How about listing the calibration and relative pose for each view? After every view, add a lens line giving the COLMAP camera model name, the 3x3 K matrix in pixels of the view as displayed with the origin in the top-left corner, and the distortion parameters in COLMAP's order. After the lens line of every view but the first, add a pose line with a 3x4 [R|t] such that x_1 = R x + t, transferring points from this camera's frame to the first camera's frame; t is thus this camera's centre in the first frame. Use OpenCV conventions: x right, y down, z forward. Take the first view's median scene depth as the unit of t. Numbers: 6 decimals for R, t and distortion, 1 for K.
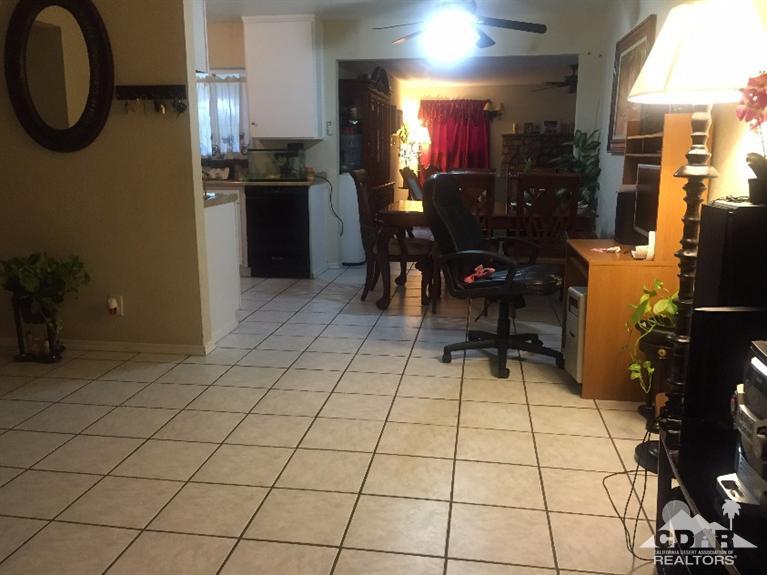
lens RADIAL K [[655.2, 0, 383.2], [0, 655.2, 287.1], [0, 0, 1]] dist [0.013740, -0.029162]
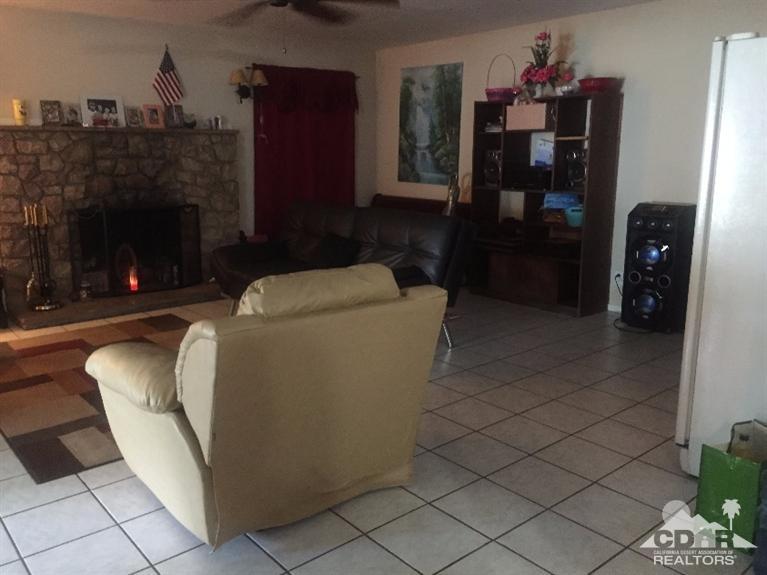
lens RADIAL K [[655.2, 0, 383.4], [0, 655.2, 287.1], [0, 0, 1]] dist [0.013740, -0.029162]
pose [[0.651742, -0.148445, 0.743772, 0.027297], [0.152954, 0.986235, 0.062809, -0.124492], [-0.742858, 0.072828, 0.665476, 0.564676]]
